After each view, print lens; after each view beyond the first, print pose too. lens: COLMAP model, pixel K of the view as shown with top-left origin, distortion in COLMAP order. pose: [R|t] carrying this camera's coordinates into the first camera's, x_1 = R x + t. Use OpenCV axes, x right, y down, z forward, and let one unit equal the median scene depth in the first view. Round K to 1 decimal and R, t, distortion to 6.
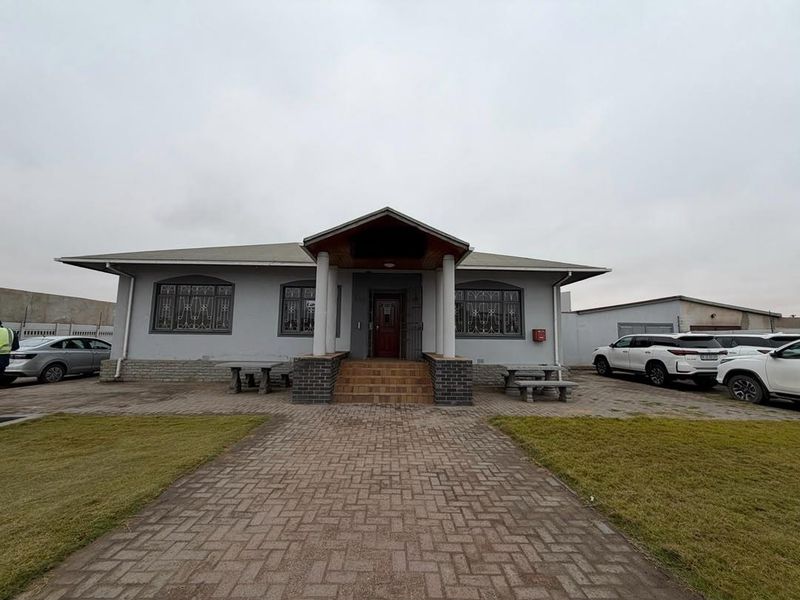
lens RADIAL K [[315.4, 0, 400.0], [0, 315.4, 300.0], [0, 0, 1]] dist [-0.000383, -0.000094]
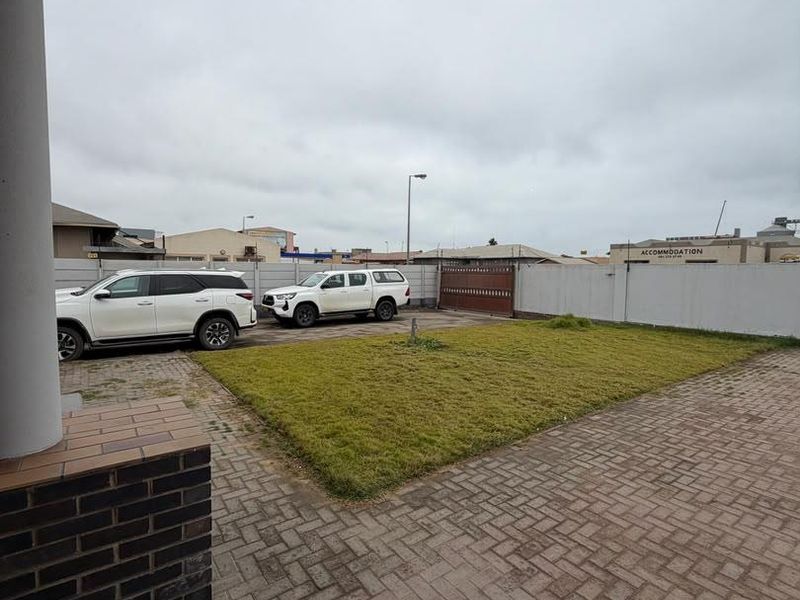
lens RADIAL K [[434.0, 0, 419.0], [0, 434.0, 302.1], [0, 0, 1]] dist [0.000960, -0.001141]
pose [[-0.595741, -0.081095, 0.799072, -0.314086], [-0.114967, 0.993255, 0.015090, 0.193799], [-0.794906, -0.082877, -0.601046, 2.170874]]
